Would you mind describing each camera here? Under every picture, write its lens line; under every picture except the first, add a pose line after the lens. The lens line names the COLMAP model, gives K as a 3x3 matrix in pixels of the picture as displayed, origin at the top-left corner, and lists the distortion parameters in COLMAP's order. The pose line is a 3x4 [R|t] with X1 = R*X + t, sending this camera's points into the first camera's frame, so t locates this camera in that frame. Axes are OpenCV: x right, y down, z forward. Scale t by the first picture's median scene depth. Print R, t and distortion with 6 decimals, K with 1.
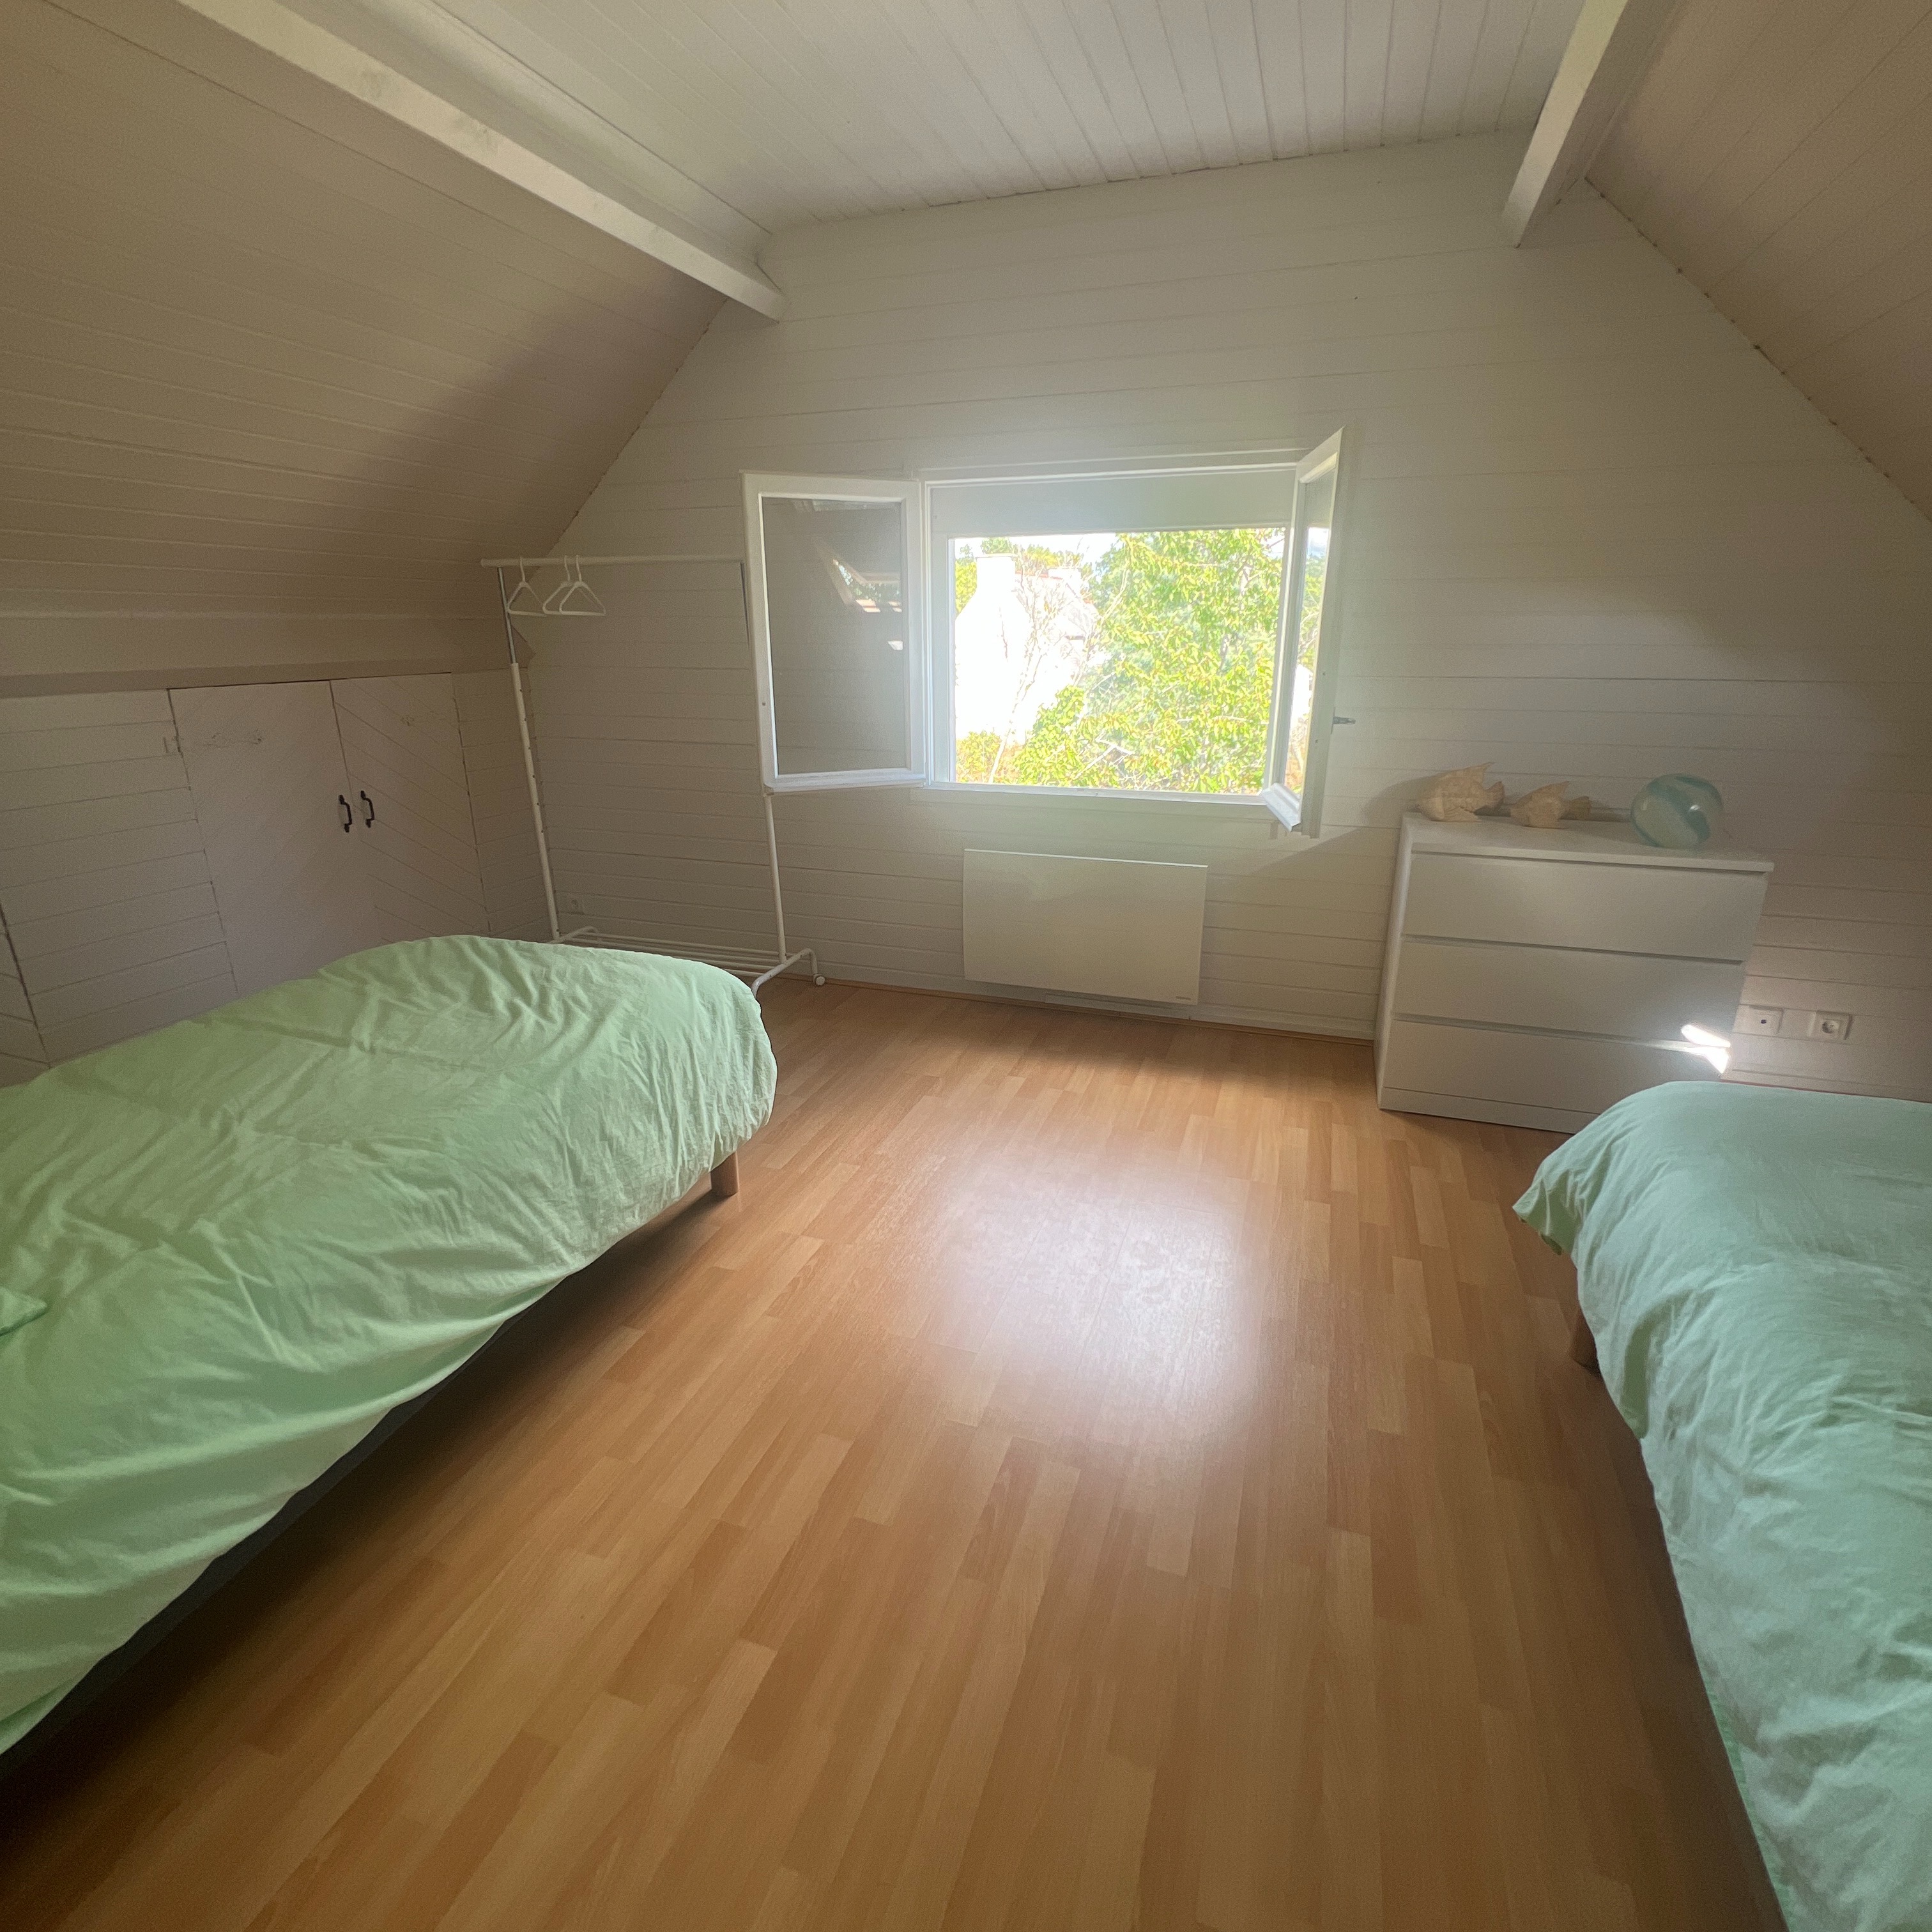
lens RADIAL K [[1037.2, 0, 966.0], [0, 1037.2, 966.0], [0, 0, 1]] dist [-0.003259, 0.002834]
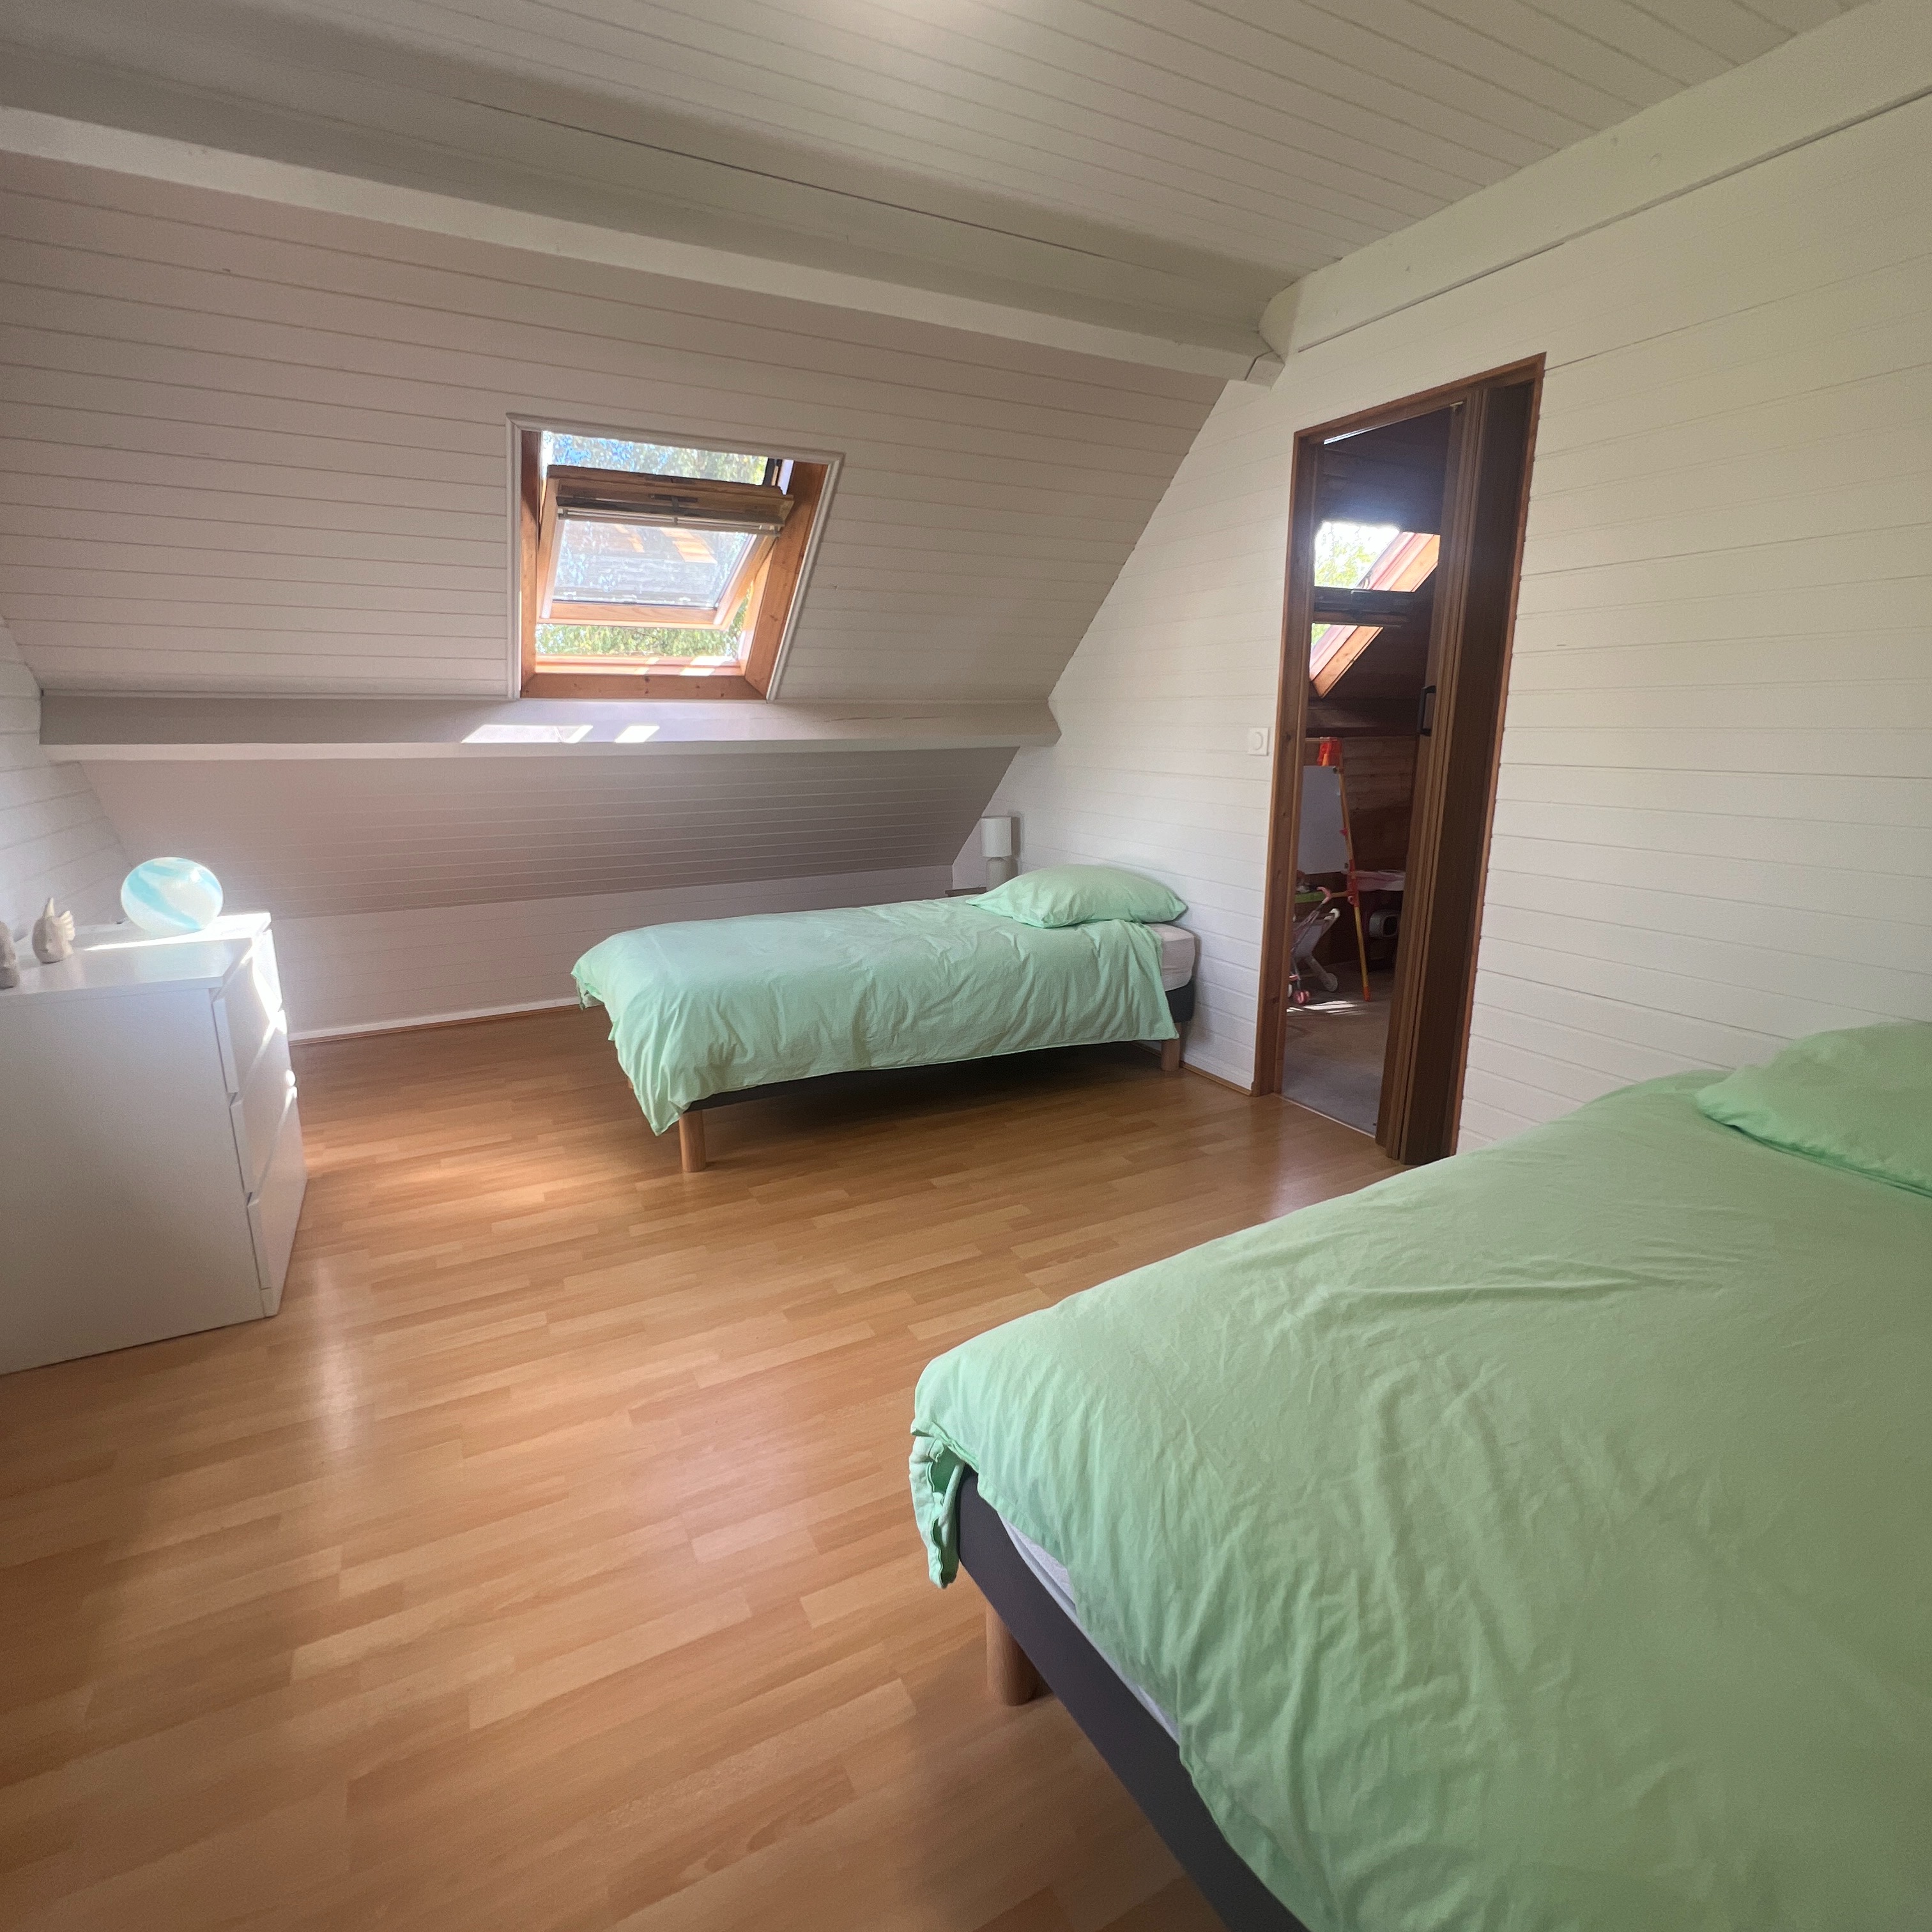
lens RADIAL K [[1037.2, 0, 966.0], [0, 1037.2, 966.0], [0, 0, 1]] dist [-0.003259, 0.002834]
pose [[-0.730270, -0.152690, 0.665876, -0.685869], [0.217193, 0.872240, 0.438207, -0.478606], [-0.647713, 0.464633, -0.603807, 1.525242]]
